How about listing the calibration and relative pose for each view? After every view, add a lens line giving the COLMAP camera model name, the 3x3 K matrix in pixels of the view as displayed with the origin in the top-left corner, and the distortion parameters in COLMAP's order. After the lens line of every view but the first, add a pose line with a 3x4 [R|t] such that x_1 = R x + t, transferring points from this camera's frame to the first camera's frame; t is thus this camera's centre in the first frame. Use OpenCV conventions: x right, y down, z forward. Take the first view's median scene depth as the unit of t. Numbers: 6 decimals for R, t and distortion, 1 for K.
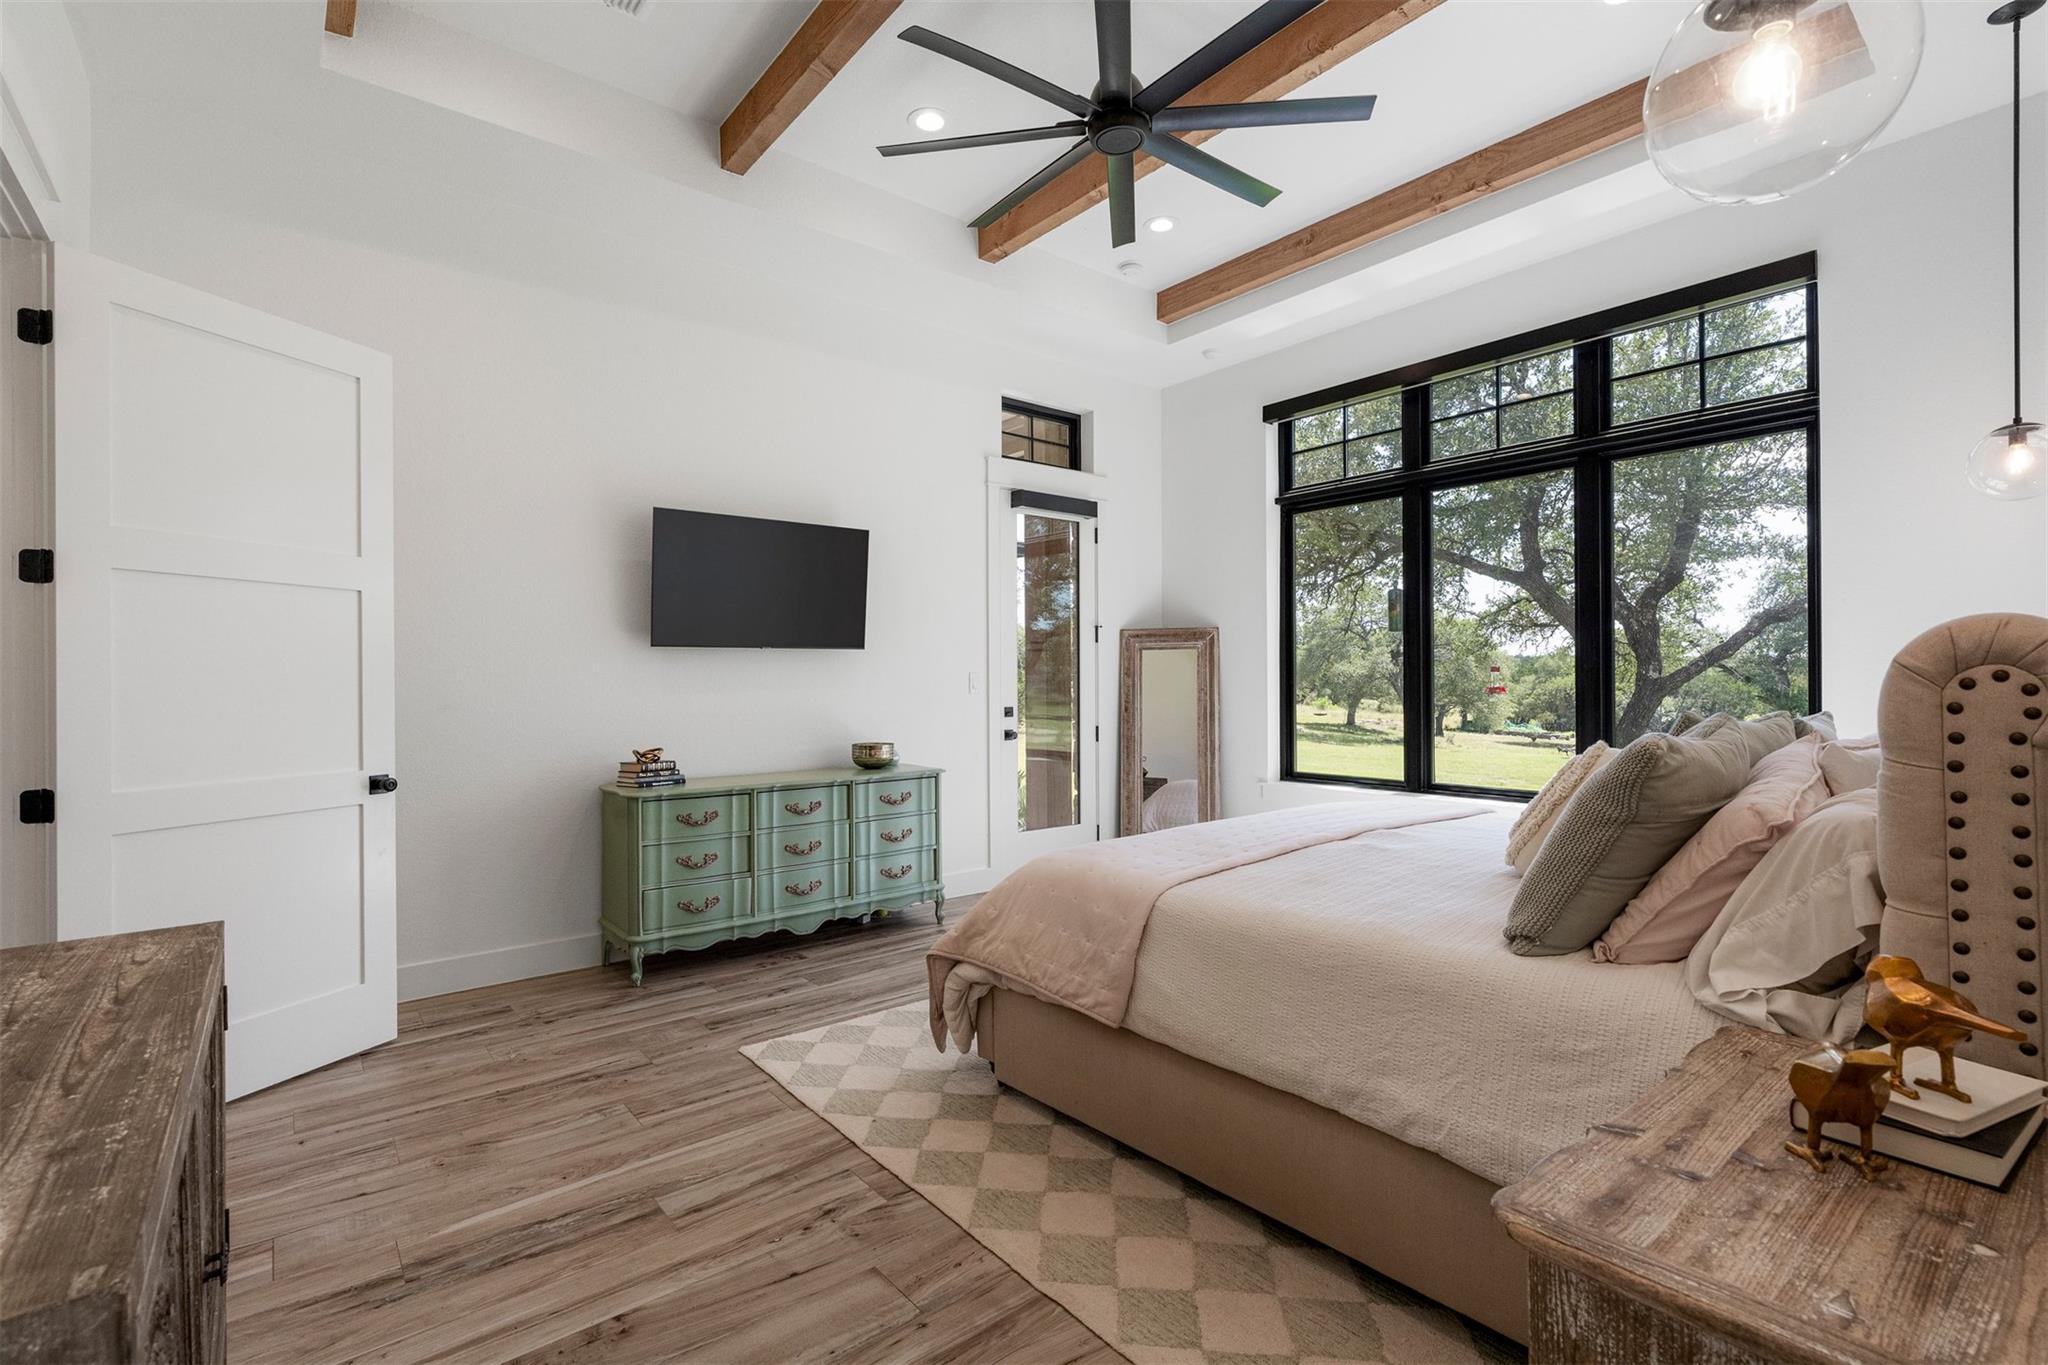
lens RADIAL K [[922.1, 0, 1024.0], [0, 922.1, 682.5], [0, 0, 1]] dist [-0.001878, 0.000509]
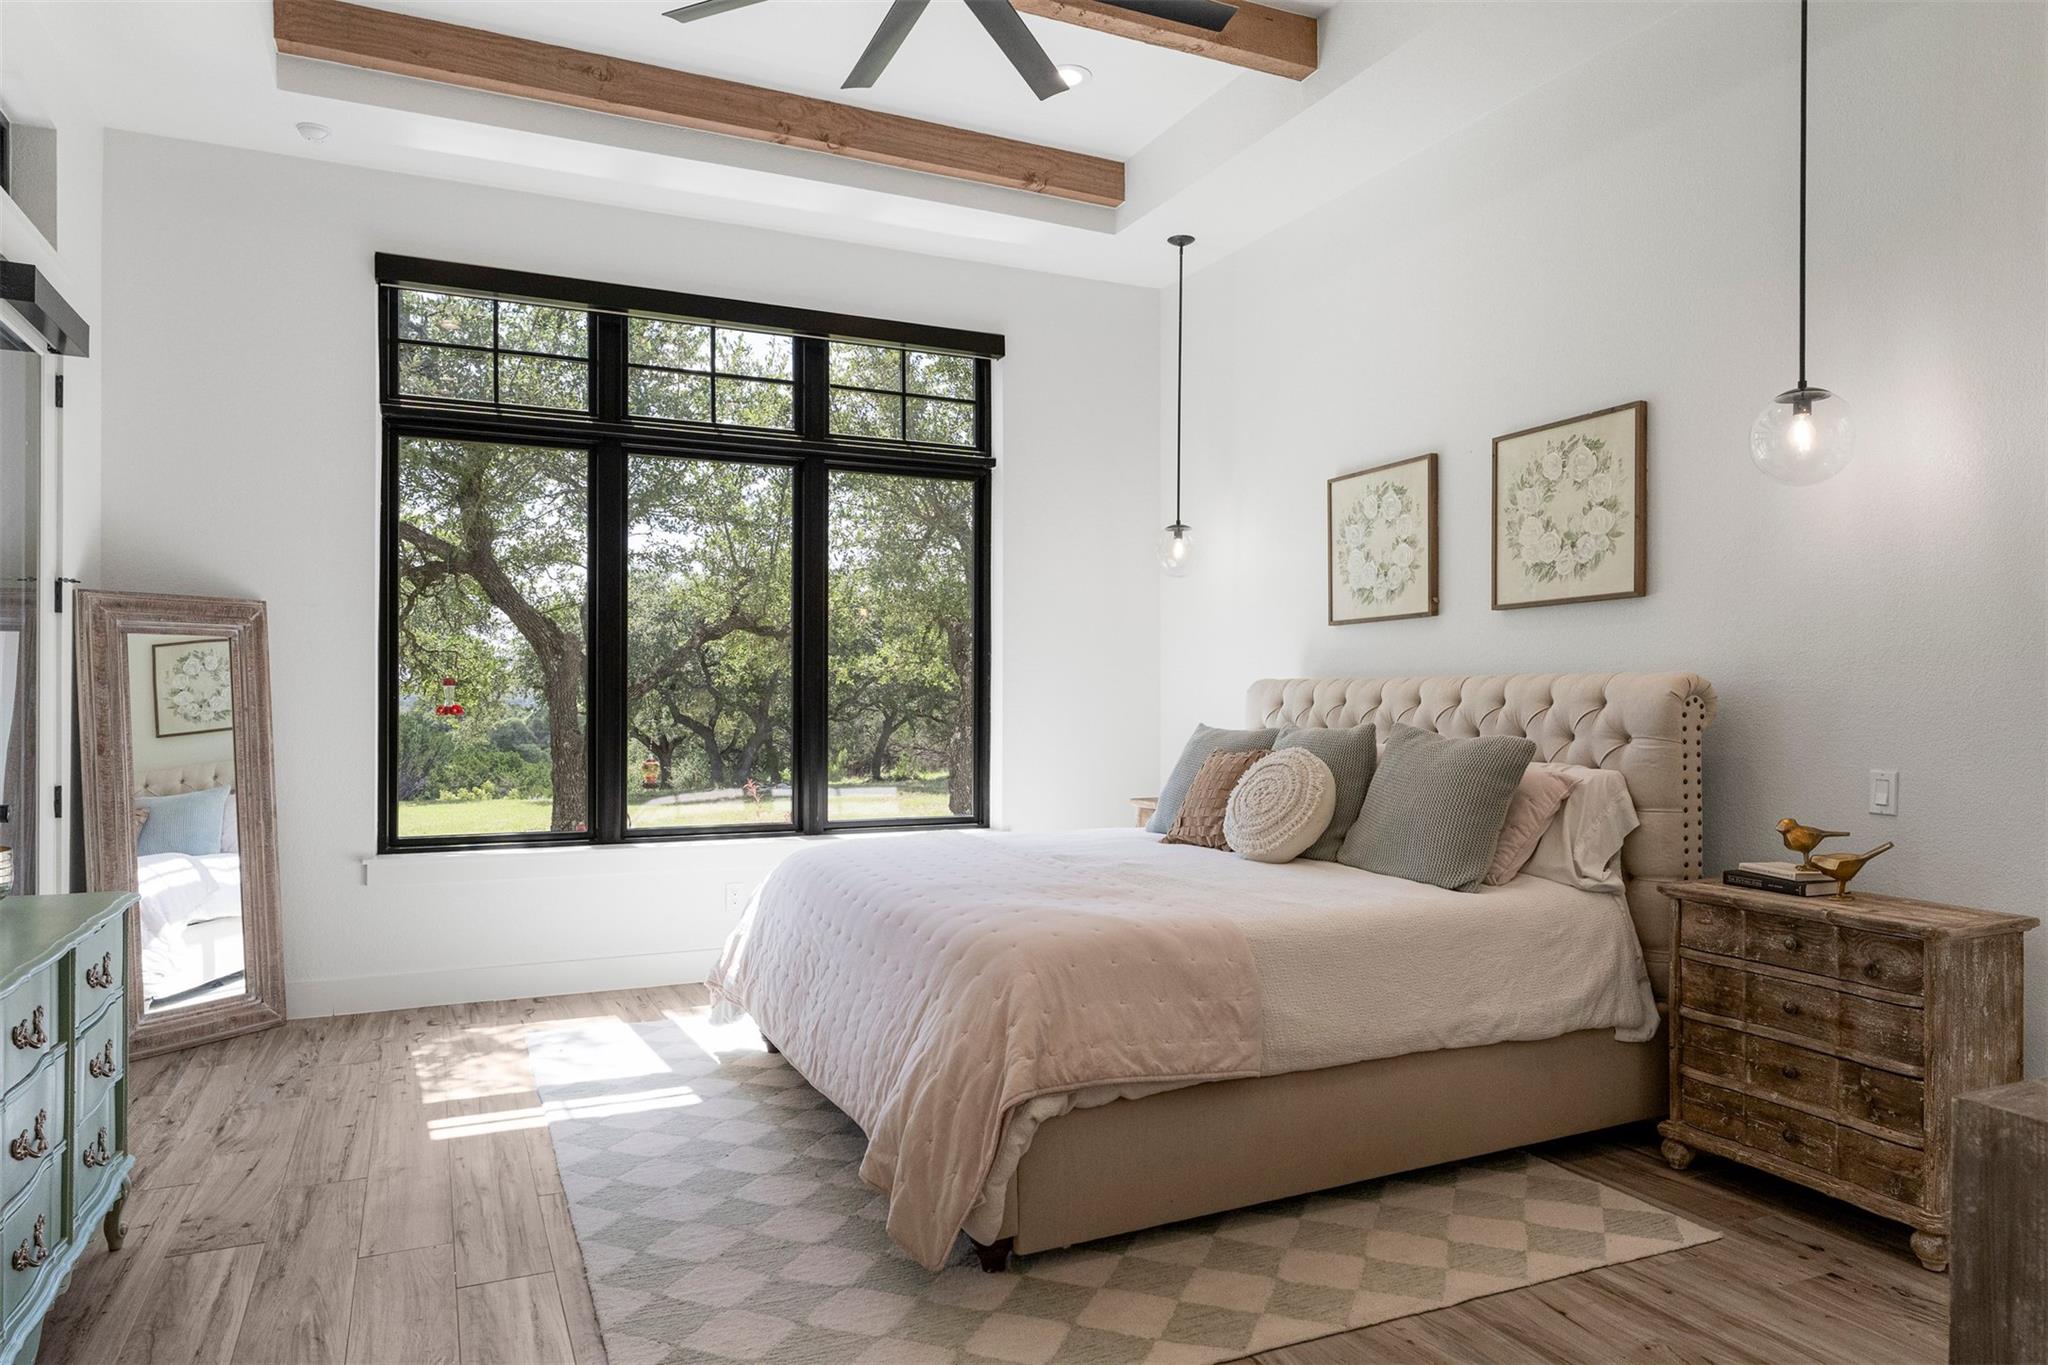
lens RADIAL K [[1327.6, 0, 1024.0], [0, 1327.6, 682.5], [0, 0, 1]] dist [0.024716, 0.000253]
pose [[0.244774, 0.014004, 0.969479, -0.623731], [-0.003968, 0.999902, -0.013441, -0.000040], [-0.969572, -0.000557, 0.244805, 0.447532]]
